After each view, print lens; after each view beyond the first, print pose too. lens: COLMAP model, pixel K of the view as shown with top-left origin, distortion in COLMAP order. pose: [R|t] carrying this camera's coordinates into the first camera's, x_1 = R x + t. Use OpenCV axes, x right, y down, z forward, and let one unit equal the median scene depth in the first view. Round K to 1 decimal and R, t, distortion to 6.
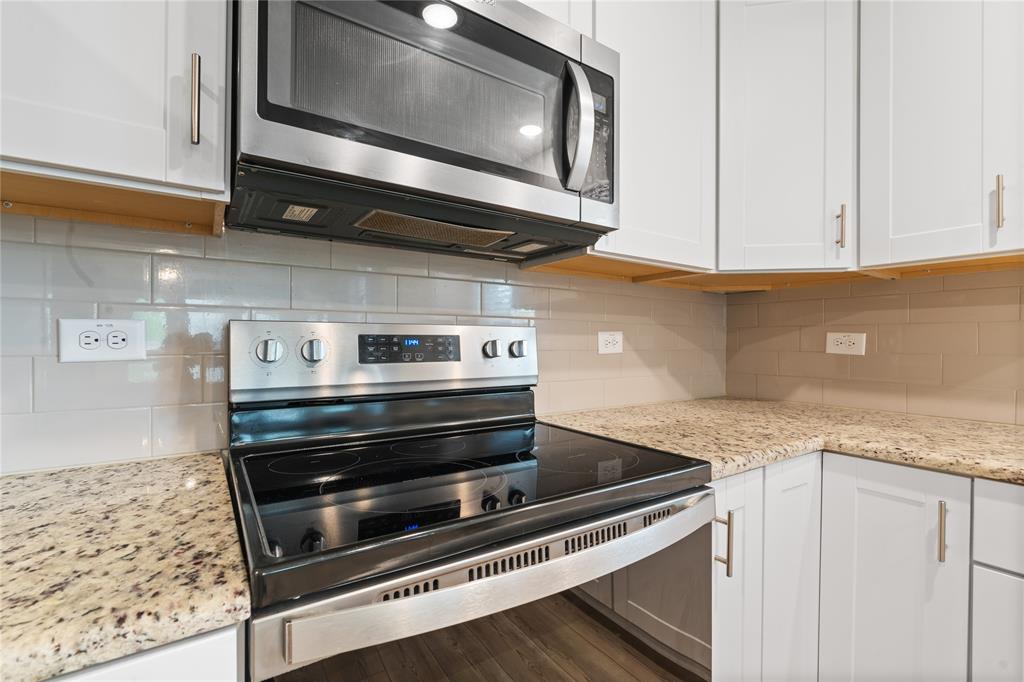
lens RADIAL K [[461.1, 0, 513.6], [0, 461.1, 341.9], [0, 0, 1]] dist [-0.007200, 0.001073]
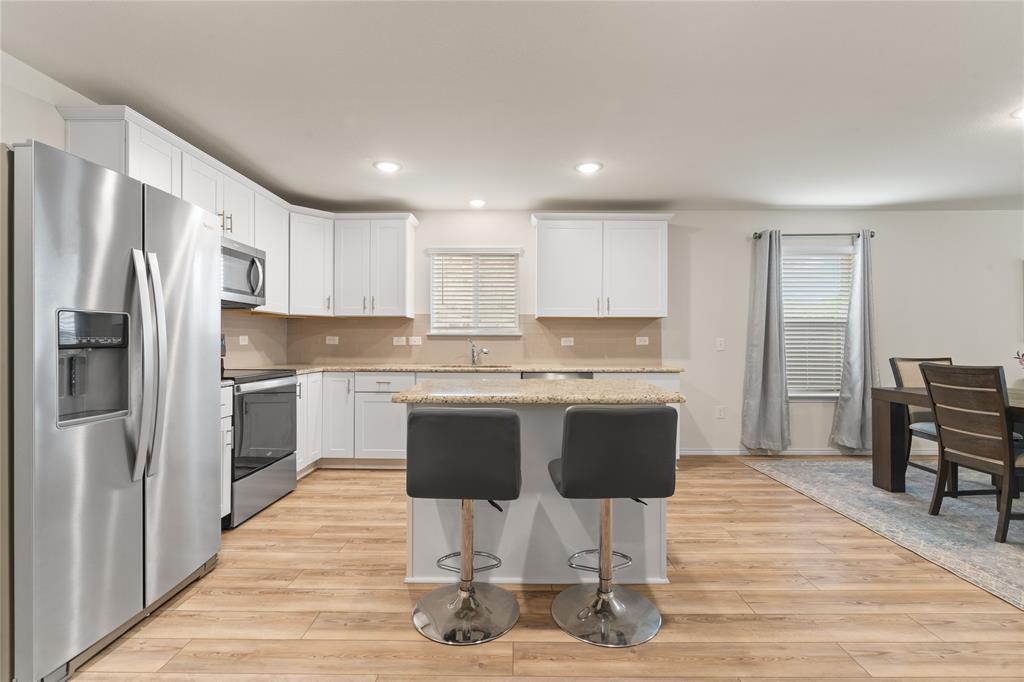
lens RADIAL K [[461.1, 0, 513.6], [0, 461.1, 341.9], [0, 0, 1]] dist [-0.007200, 0.001073]
pose [[0.571932, -0.005978, 0.820279, -1.243619], [0.000840, 0.999977, 0.006702, -0.005264], [-0.820300, -0.003144, 0.571924, -1.992316]]
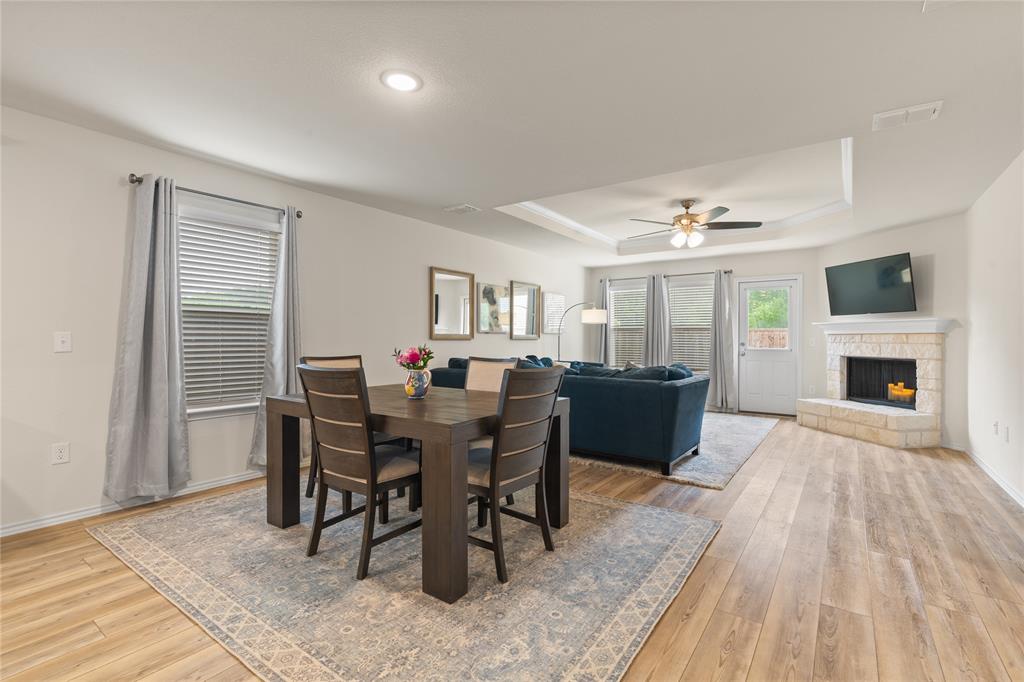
lens RADIAL K [[463.0, 0, 514.0], [0, 463.0, 336.3], [0, 0, 1]] dist [-0.003721, 0.000190]
pose [[-0.338768, -0.001874, 0.940868, -0.134862], [-0.007657, 0.999970, -0.000766, -0.001036], [-0.940839, -0.007463, -0.338772, -2.554980]]
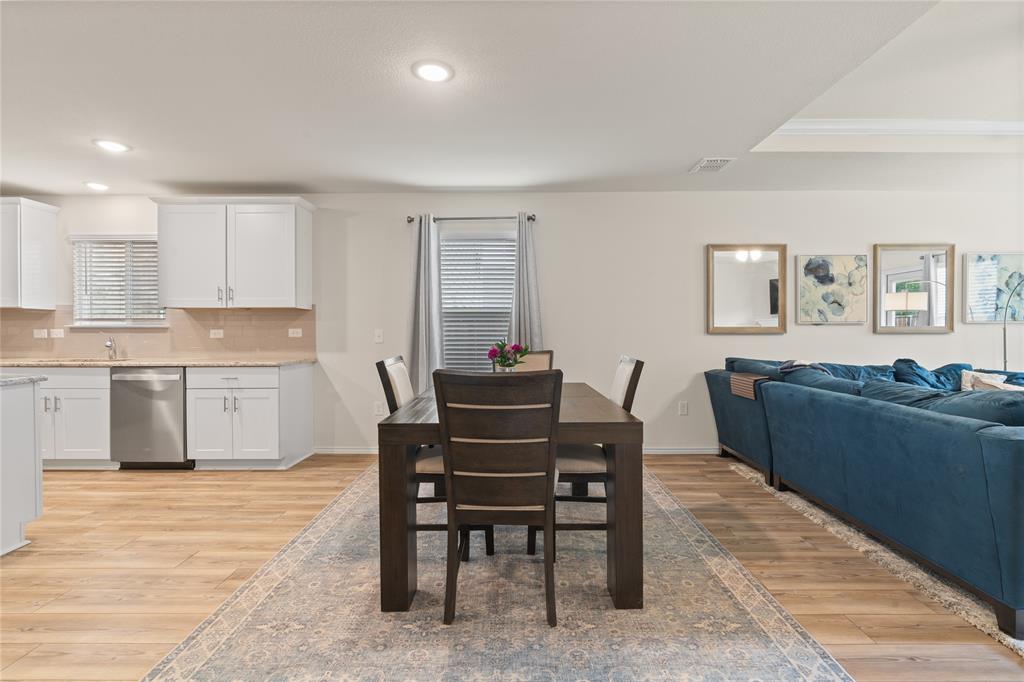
lens RADIAL K [[468.9, 0, 517.2], [0, 468.9, 338.3], [0, 0, 1]] dist [-0.005561, 0.000292]
pose [[0.570427, -0.015190, 0.821208, 0.431498], [0.003244, 0.999863, 0.016242, 0.000909], [-0.821342, -0.006601, 0.570398, -4.106595]]
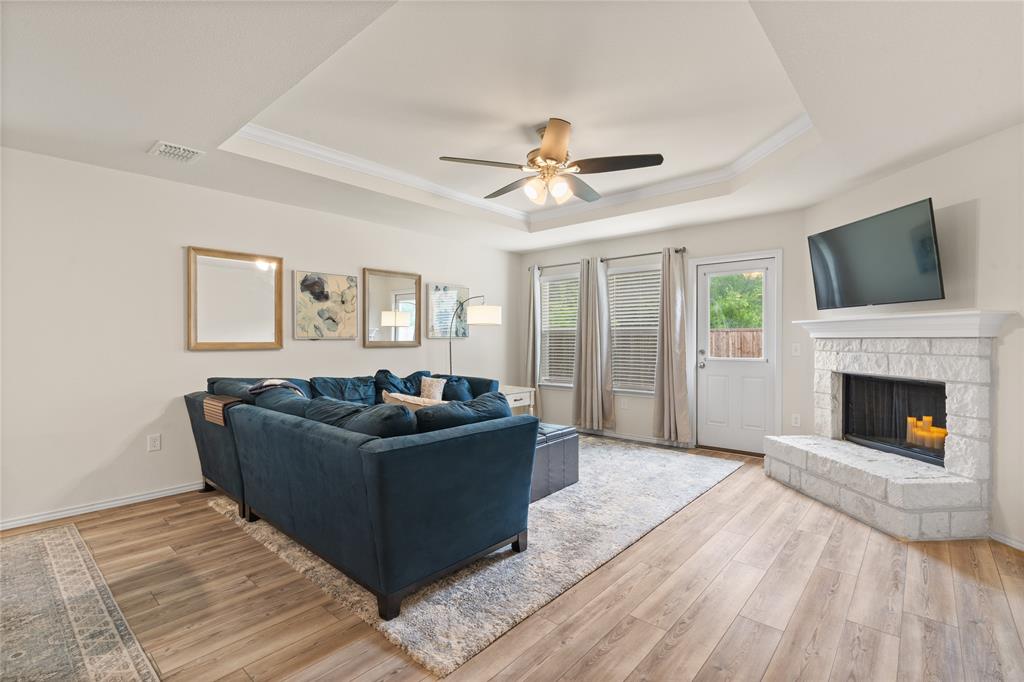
lens RADIAL K [[466.8, 0, 512.0], [0, 466.8, 341.0], [0, 0, 1]] dist [-0.002143, 0.000485]
pose [[-0.243752, -0.009106, 0.969795, 0.727547], [-0.000726, 0.999957, 0.009207, -0.061300], [-0.969837, 0.001540, -0.243748, -4.553993]]
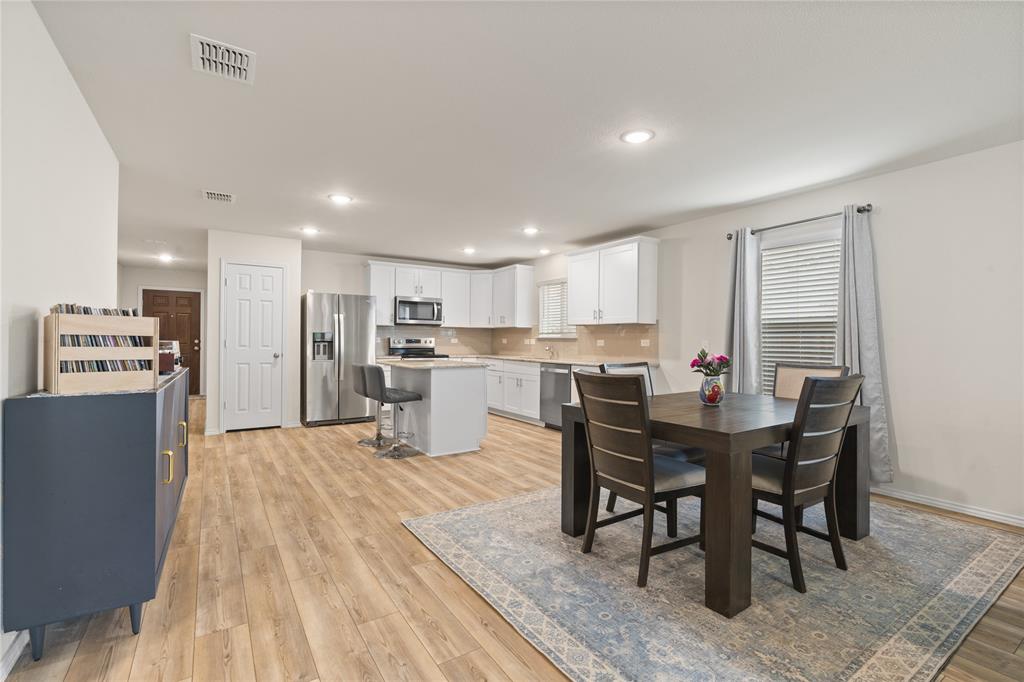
lens RADIAL K [[463.8, 0, 515.6], [0, 463.8, 341.7], [0, 0, 1]] dist [-0.002002, 0.000314]
pose [[0.999878, 0.003924, -0.015128, 1.218961], [-0.003887, 0.999989, 0.002461, -0.004651], [0.015137, -0.002401, 0.999883, -5.109874]]
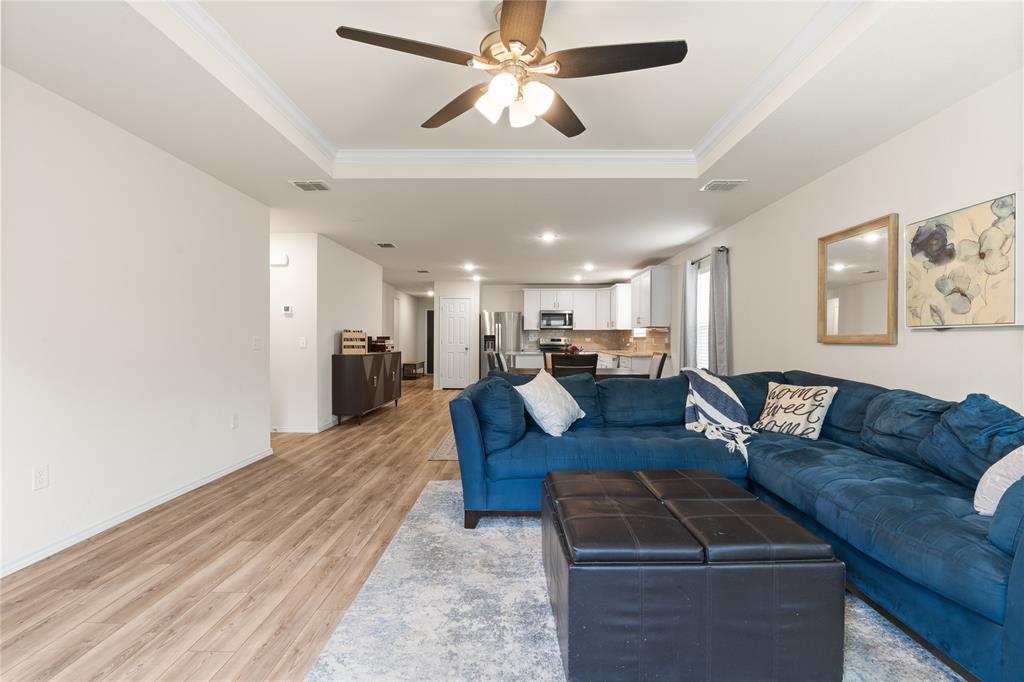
lens RADIAL K [[461.1, 0, 513.6], [0, 461.1, 341.9], [0, 0, 1]] dist [-0.007200, 0.001073]
pose [[0.819753, 0.001426, -0.572715, 4.181609], [0.001168, 0.999991, 0.004161, 0.006675], [0.572716, -0.004079, 0.819744, -6.782681]]
